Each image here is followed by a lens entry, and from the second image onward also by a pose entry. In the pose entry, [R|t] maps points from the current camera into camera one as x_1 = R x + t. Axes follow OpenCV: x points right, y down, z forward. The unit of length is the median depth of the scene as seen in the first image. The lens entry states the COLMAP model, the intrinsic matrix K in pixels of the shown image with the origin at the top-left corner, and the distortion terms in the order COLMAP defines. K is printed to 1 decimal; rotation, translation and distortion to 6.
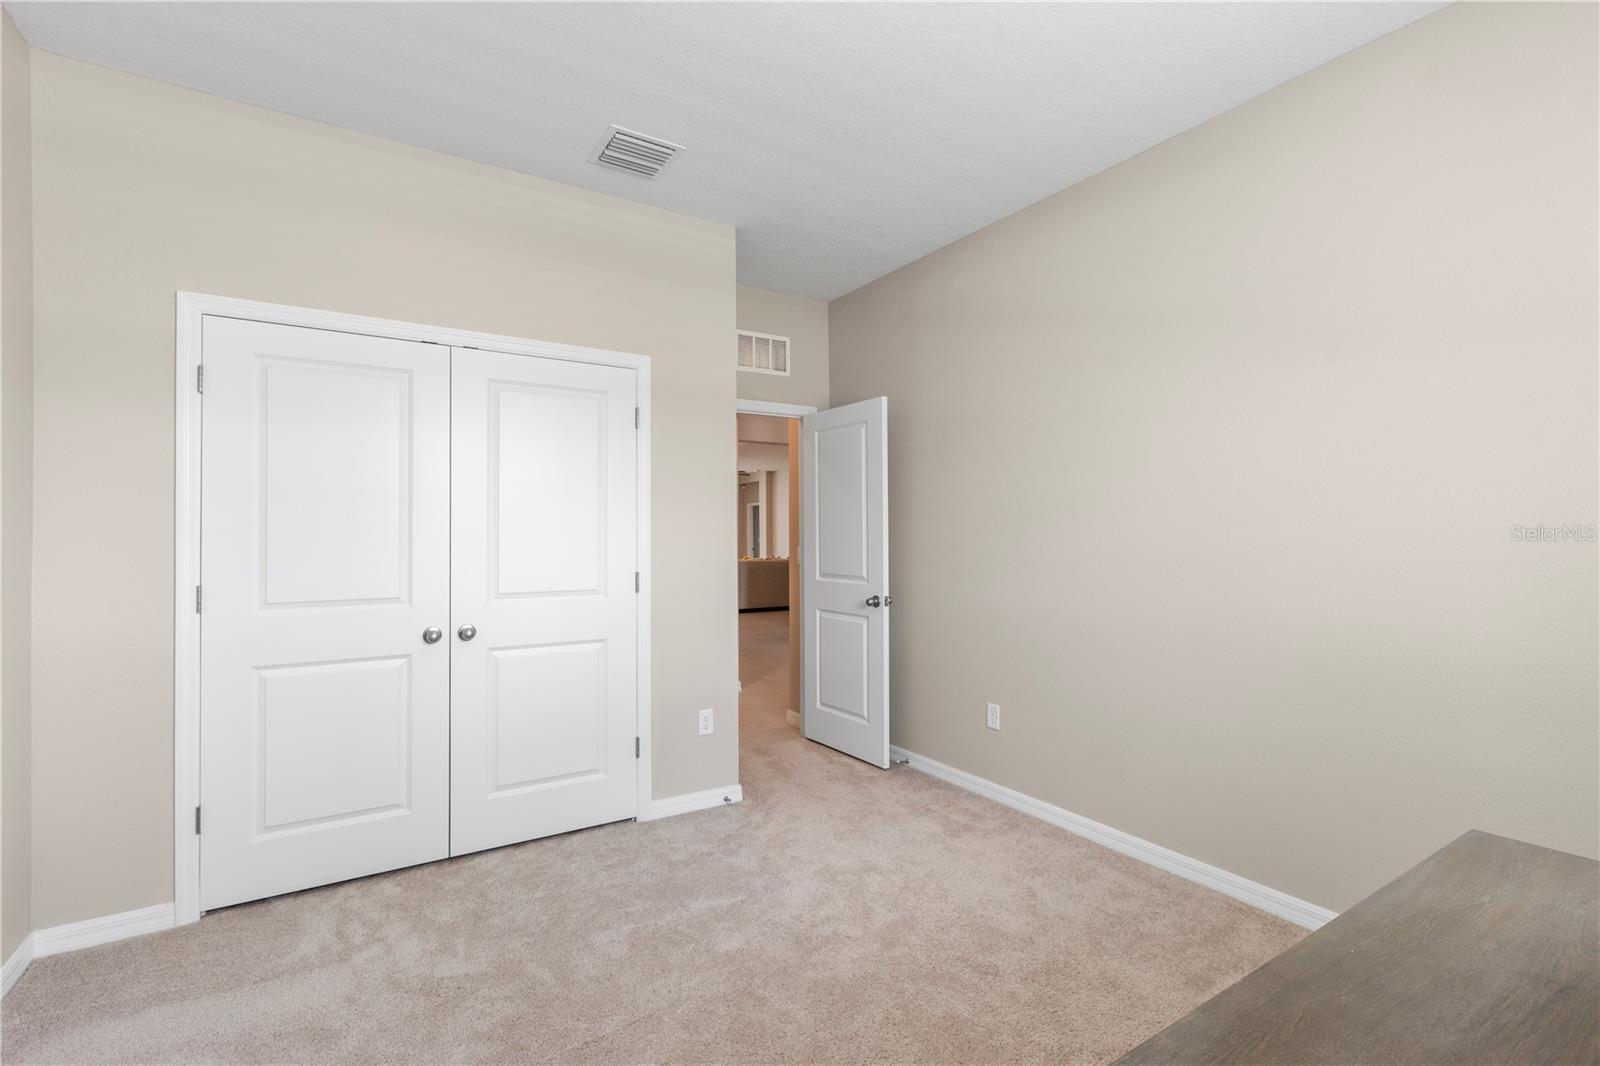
lens RADIAL K [[720.3, 0, 799.9], [0, 720.3, 540.2], [0, 0, 1]] dist [0.003651, -0.000535]
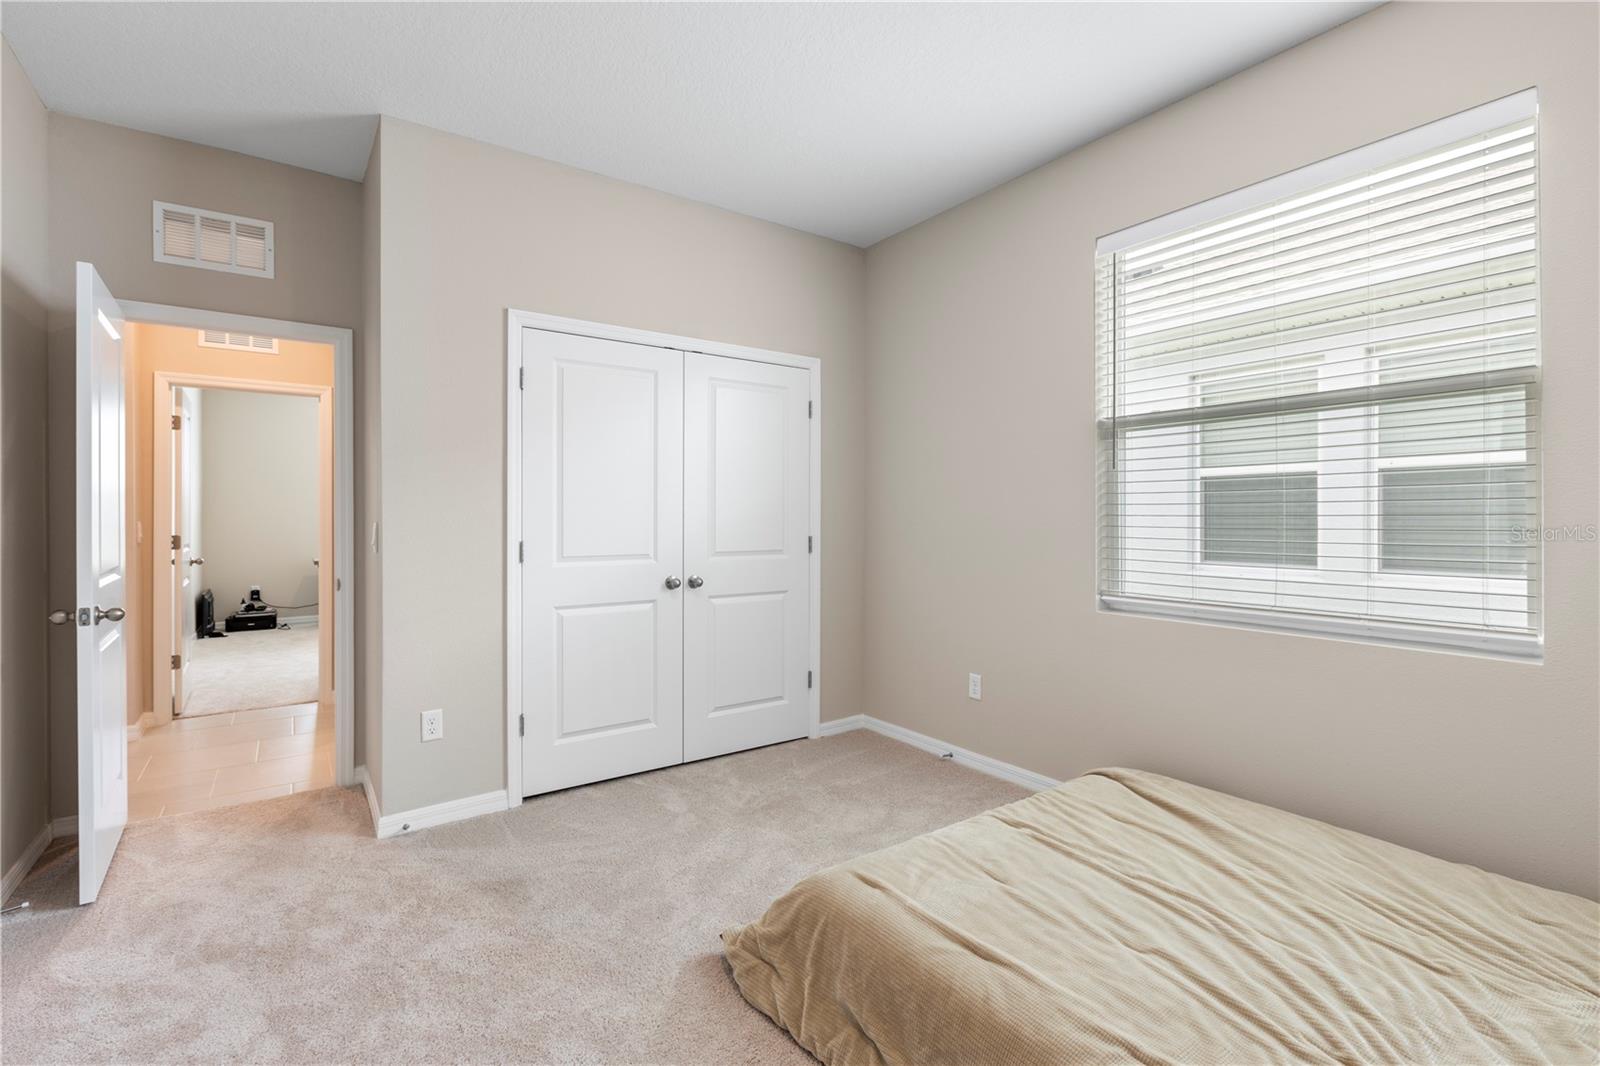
lens RADIAL K [[720.3, 0, 768.2], [0, 720.3, 512.3], [0, 0, 1]] dist [0.003651, -0.000535]
pose [[0.998964, 0.011166, 0.044121, -0.398130], [-0.011283, 0.999933, 0.002395, 0.003135], [-0.044092, -0.002890, 0.999023, -0.246944]]
